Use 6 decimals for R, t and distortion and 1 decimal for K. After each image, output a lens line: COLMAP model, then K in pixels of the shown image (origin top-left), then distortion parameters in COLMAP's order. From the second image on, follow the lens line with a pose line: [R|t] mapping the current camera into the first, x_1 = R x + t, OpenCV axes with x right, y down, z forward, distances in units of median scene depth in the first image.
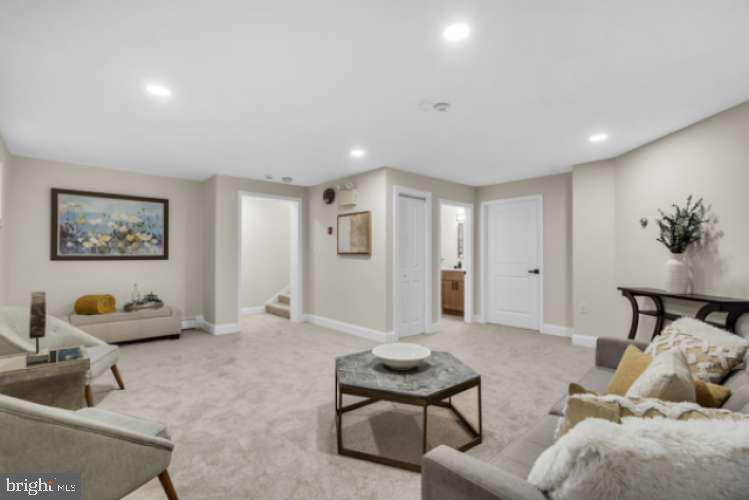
lens RADIAL K [[341.8, 0, 373.2], [0, 341.8, 255.9], [0, 0, 1]] dist [-0.010800, 0.000710]
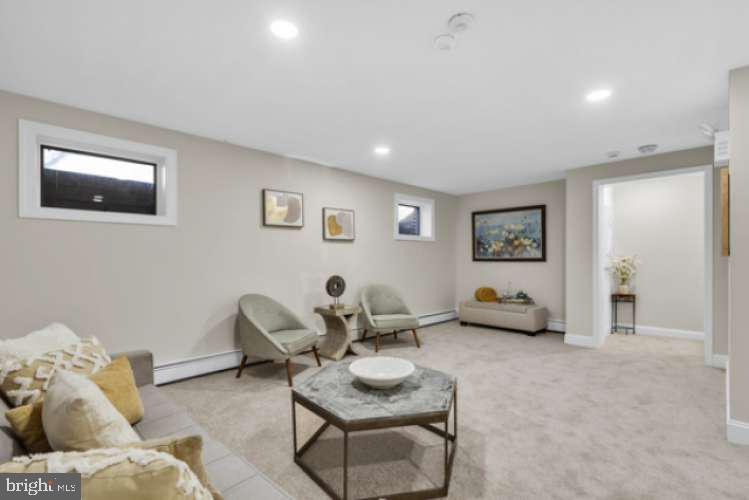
lens RADIAL K [[341.8, 0, 373.2], [0, 341.8, 255.9], [0, 0, 1]] dist [-0.010800, 0.000710]
pose [[0.045978, -0.008740, -0.998904, 0.461646], [-0.001214, 0.999960, -0.008805, 0.002860], [0.998942, 0.001617, 0.045965, 0.454204]]
